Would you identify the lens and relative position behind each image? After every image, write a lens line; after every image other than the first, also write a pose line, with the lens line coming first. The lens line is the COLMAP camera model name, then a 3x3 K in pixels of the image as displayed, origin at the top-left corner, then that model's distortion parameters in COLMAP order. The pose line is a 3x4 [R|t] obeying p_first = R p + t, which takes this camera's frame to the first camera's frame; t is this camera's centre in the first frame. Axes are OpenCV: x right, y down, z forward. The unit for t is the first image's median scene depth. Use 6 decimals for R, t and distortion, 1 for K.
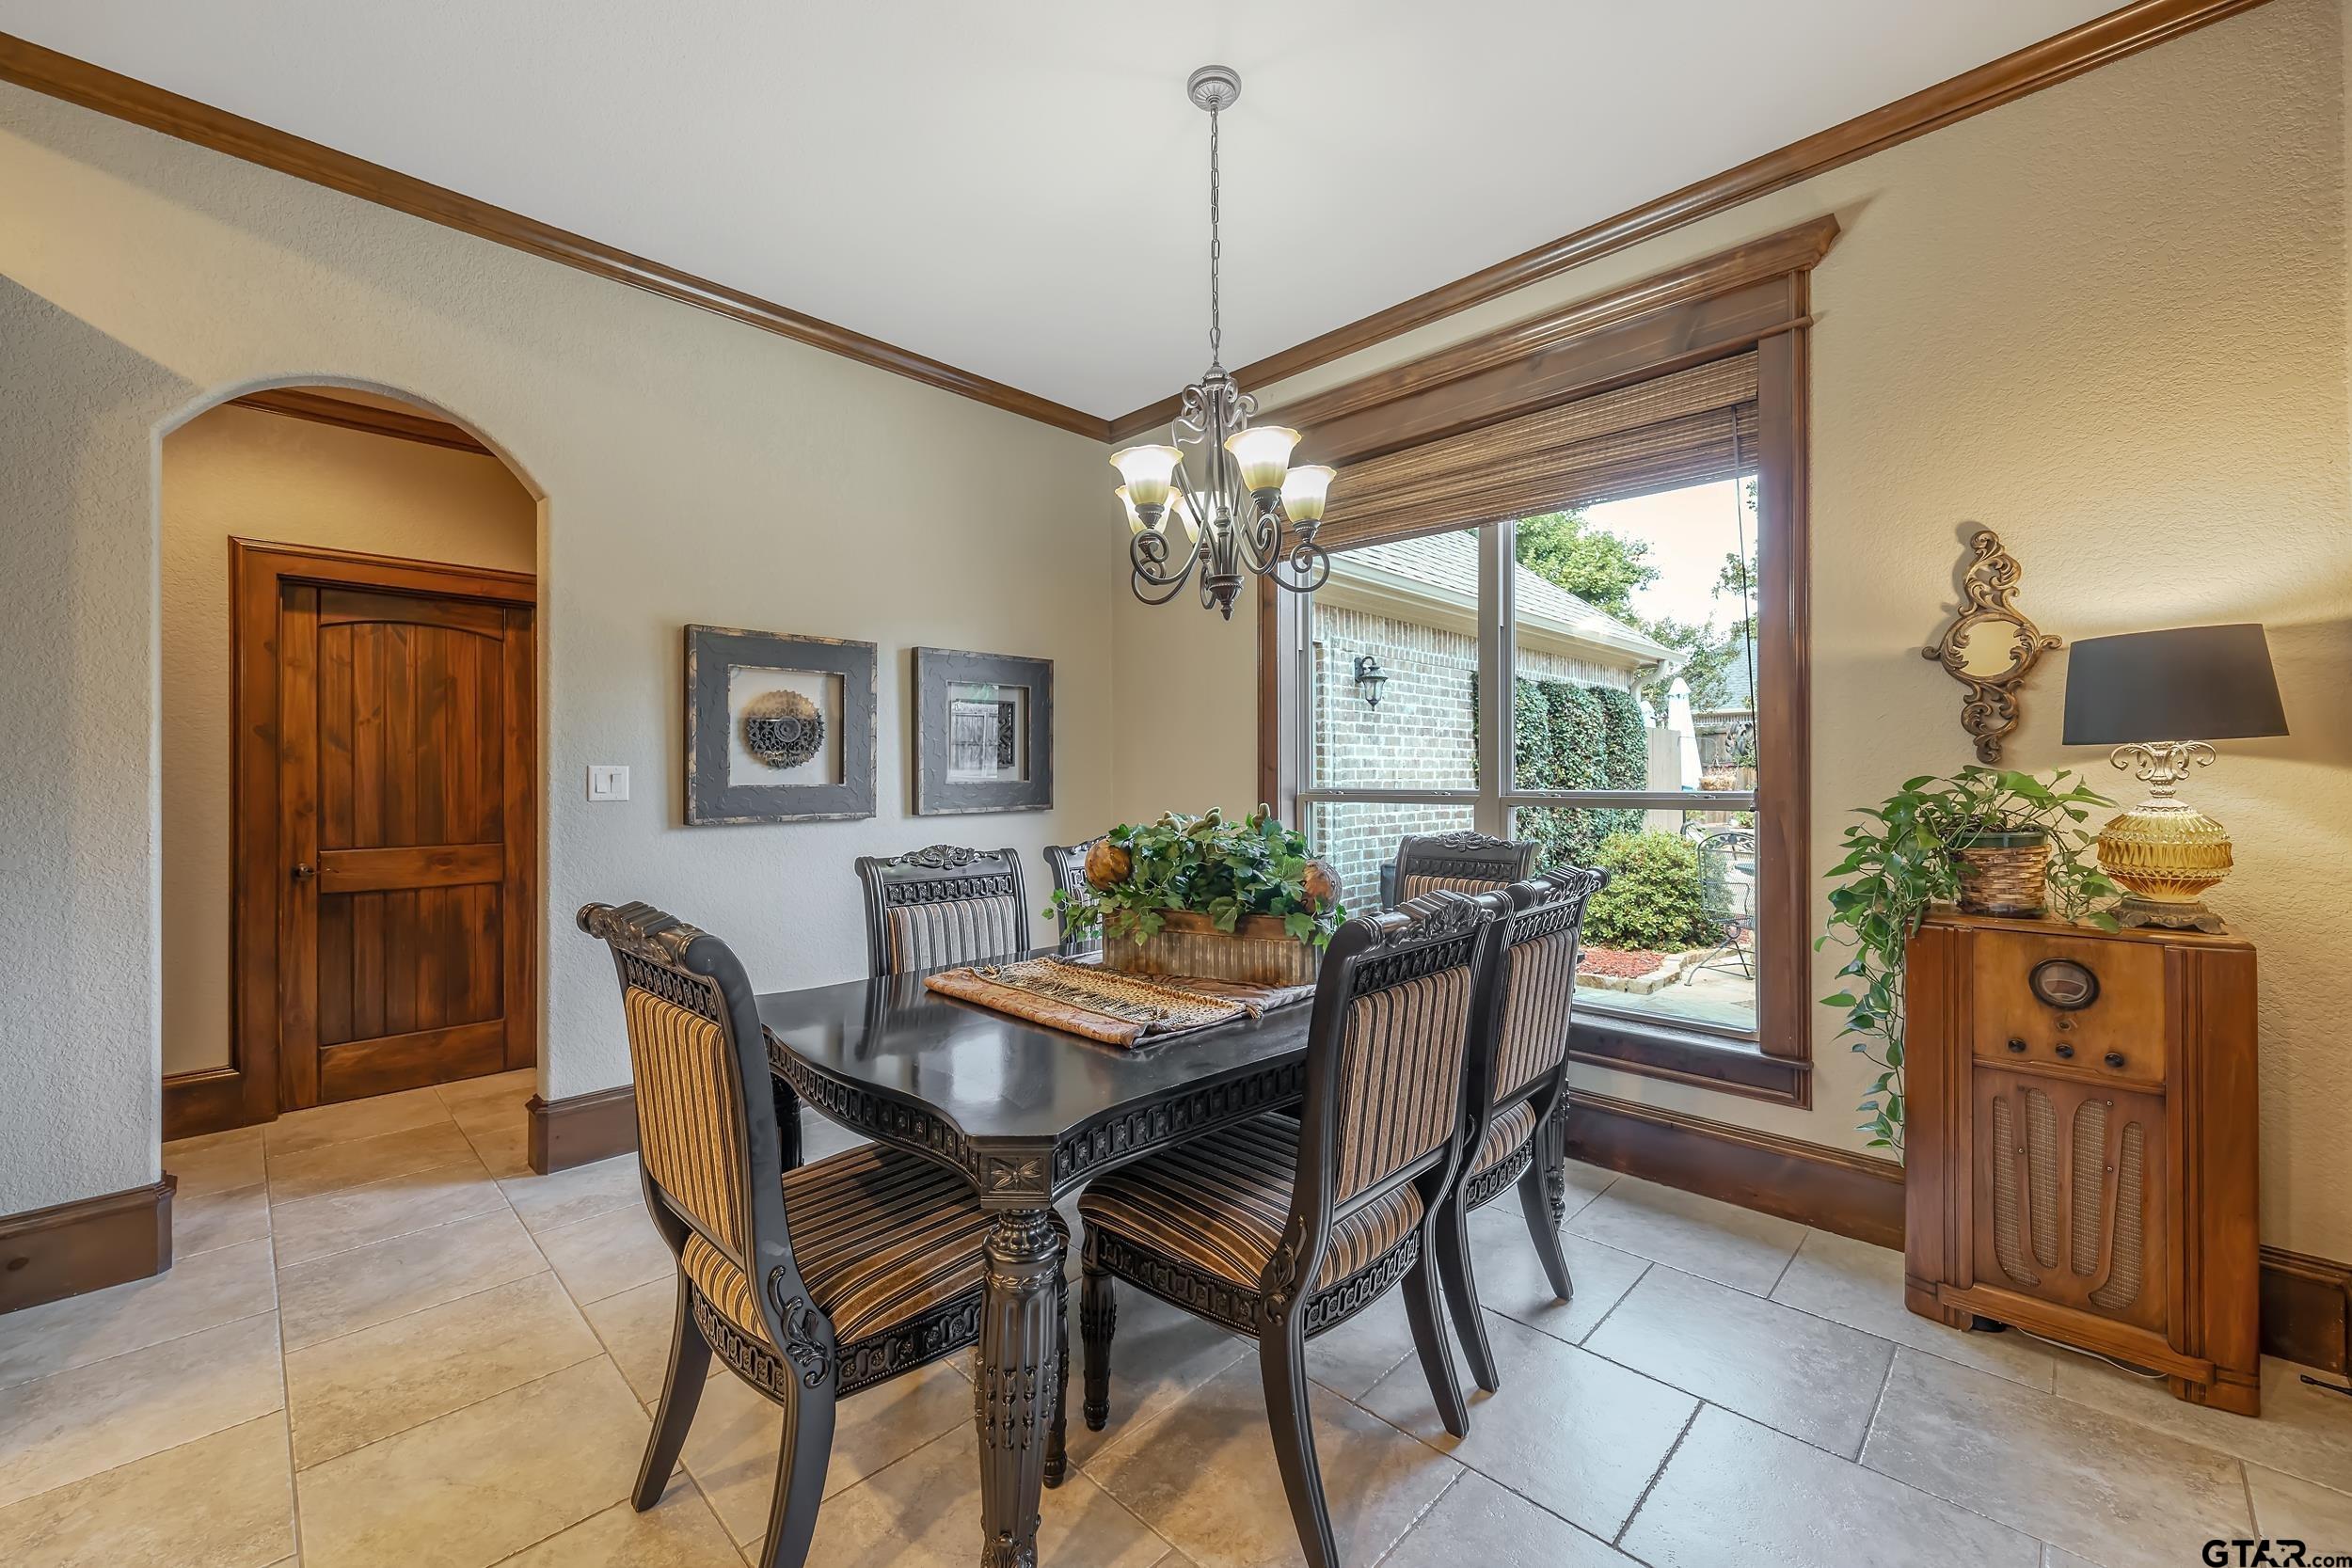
lens RADIAL K [[904.6, 0, 1187.7], [0, 904.6, 780.2], [0, 0, 1]] dist [-0.000287, -0.000046]
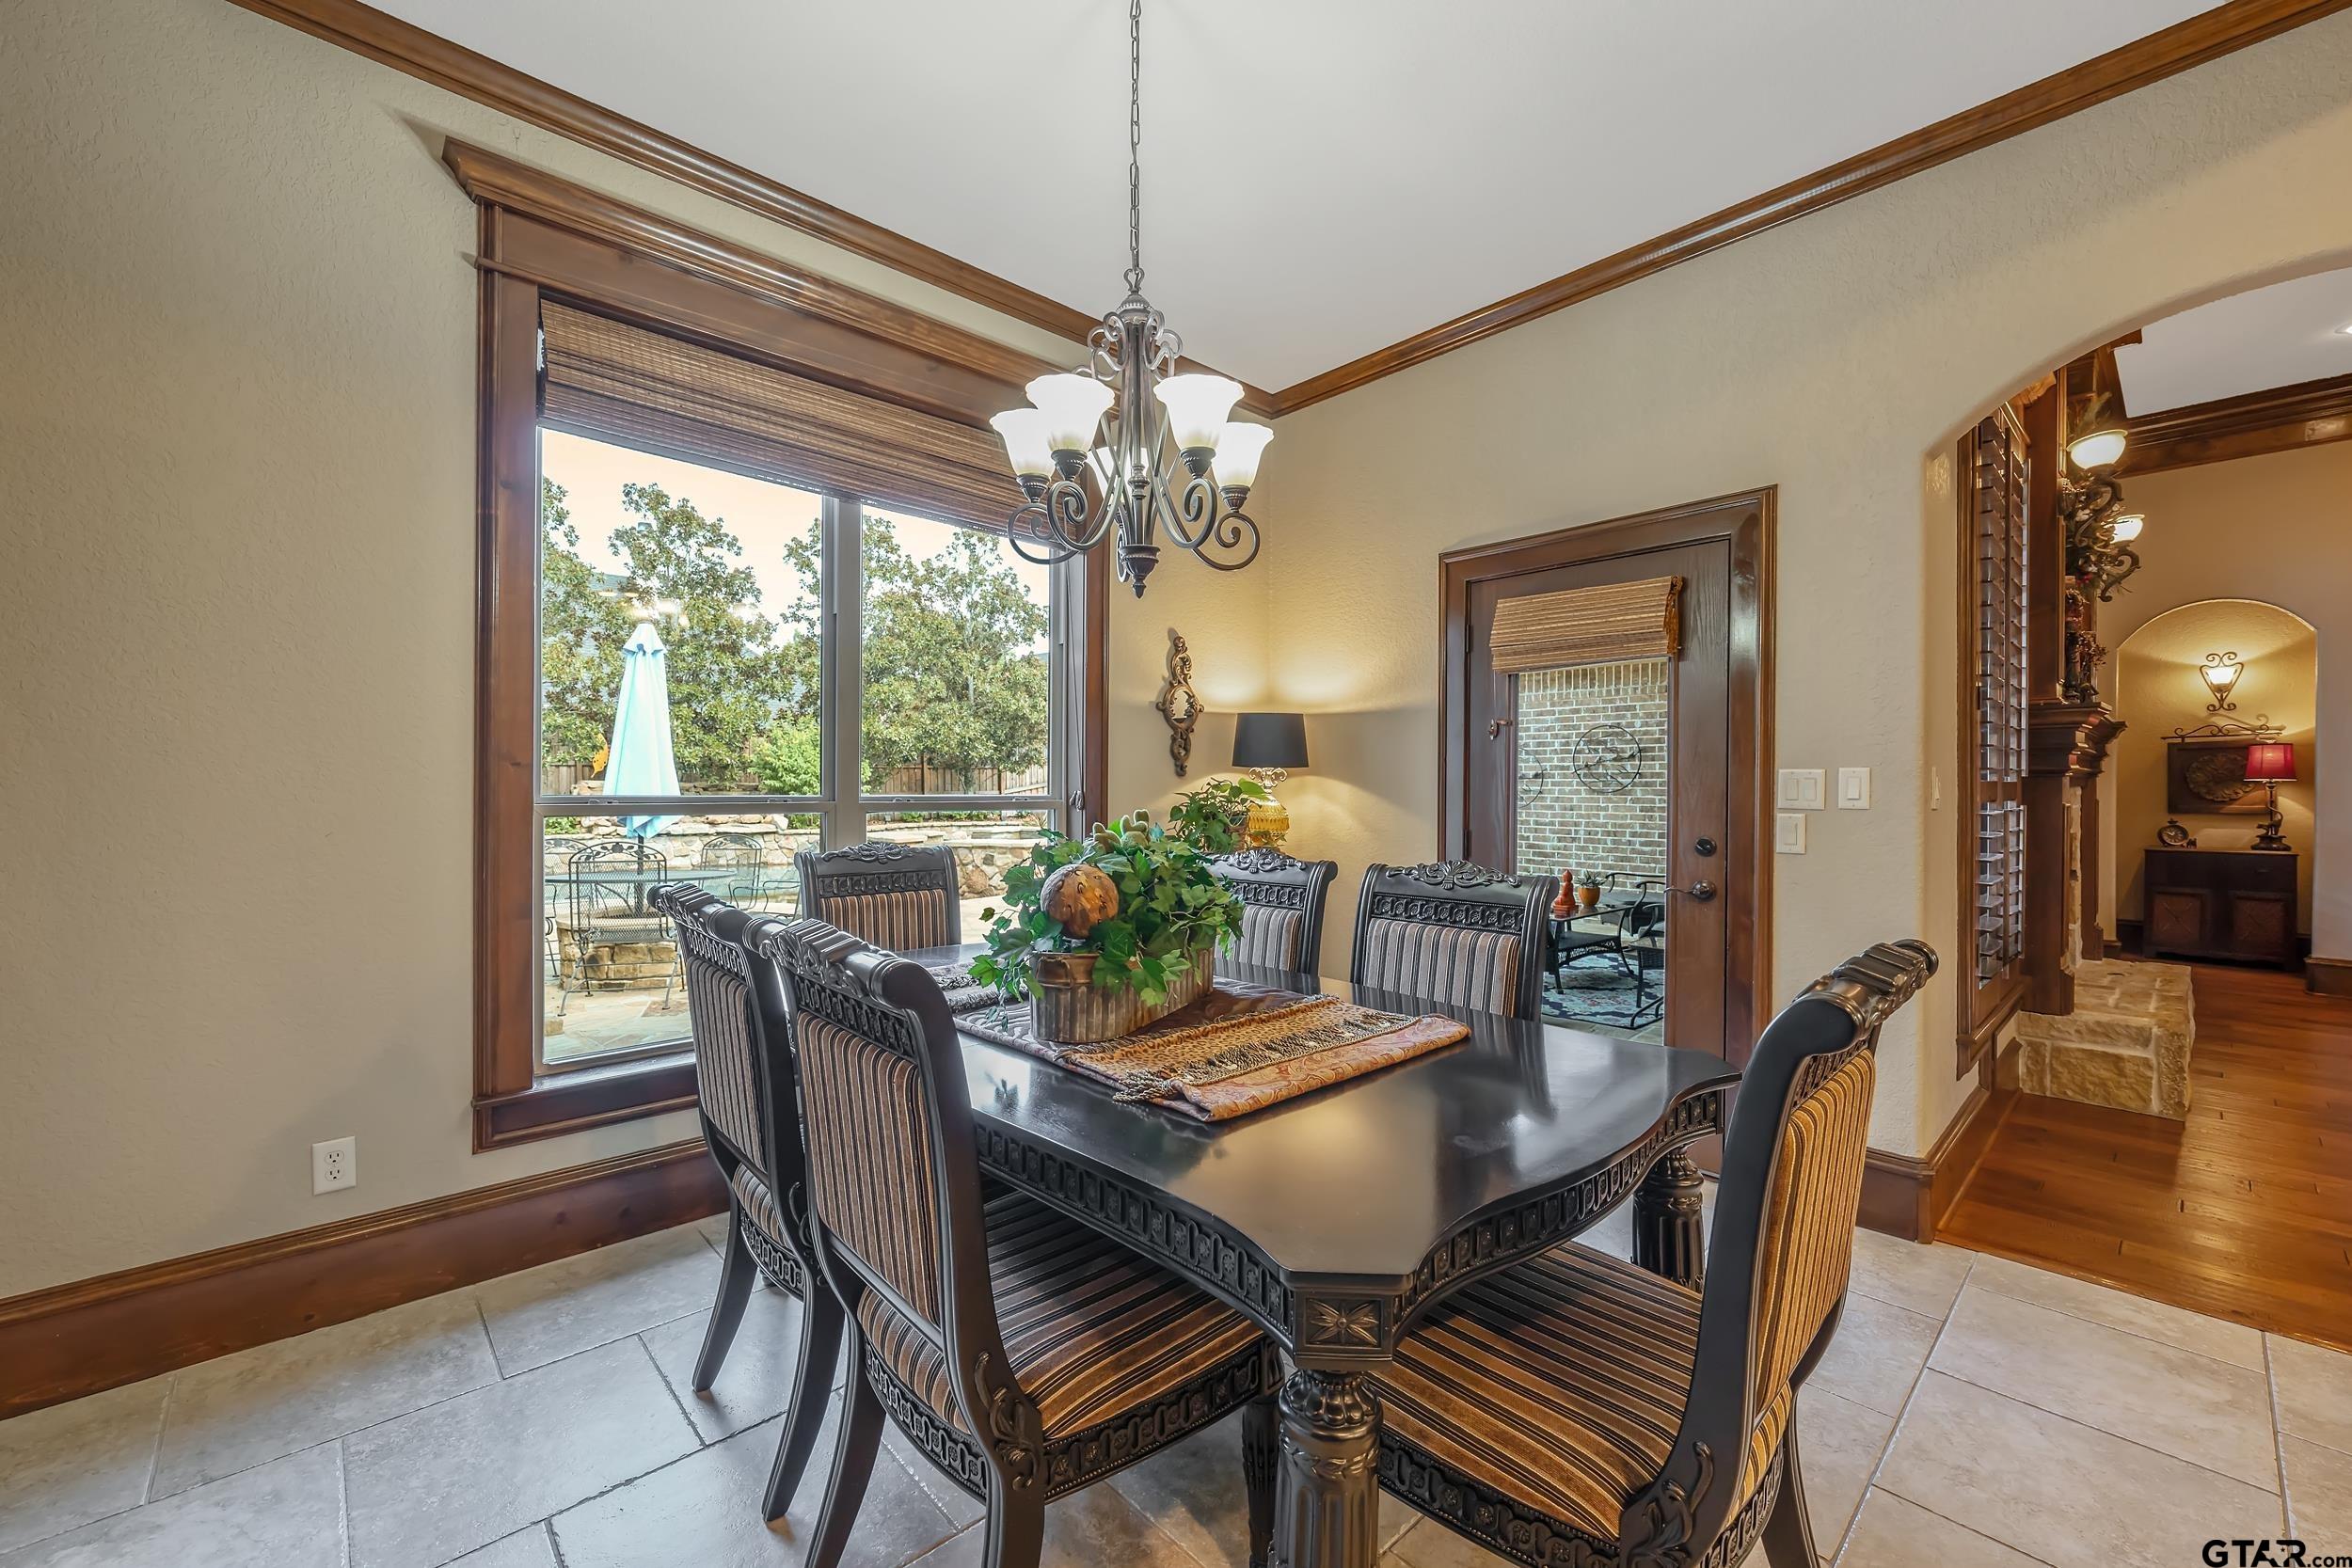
lens RADIAL K [[941.1, 0, 1186.7], [0, 941.1, 792.8], [0, 0, 1]] dist [-0.000027, -0.000188]
pose [[0.043858, -0.000794, 0.999037, -0.854185], [-0.003041, 0.999995, 0.000928, 0.010419], [-0.999033, -0.003079, 0.043855, 0.931240]]
